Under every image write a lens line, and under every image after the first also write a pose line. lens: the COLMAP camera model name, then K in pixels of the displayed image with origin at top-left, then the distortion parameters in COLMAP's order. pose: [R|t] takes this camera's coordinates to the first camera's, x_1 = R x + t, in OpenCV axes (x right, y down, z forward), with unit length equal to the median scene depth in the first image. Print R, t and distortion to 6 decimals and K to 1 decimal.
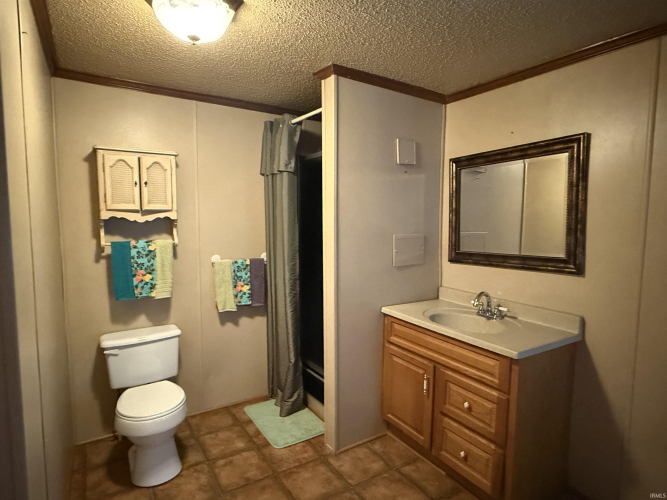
lens RADIAL K [[380.7, 0, 334.3], [0, 380.7, 251.9], [0, 0, 1]] dist [-0.000327, 0.000278]
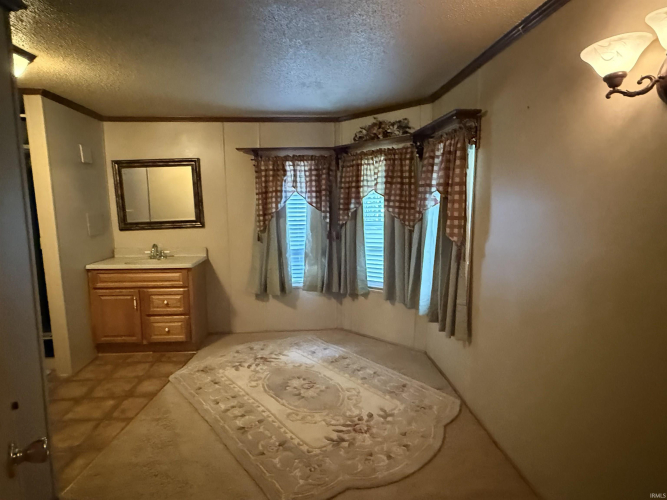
lens RADIAL K [[380.7, 0, 333.0], [0, 380.7, 250.4], [0, 0, 1]] dist [-0.000327, 0.000278]
pose [[0.468679, -0.129286, 0.873857, -0.733557], [0.094657, 0.990887, 0.095832, 0.046976], [-0.878283, 0.037802, 0.476645, -0.513736]]
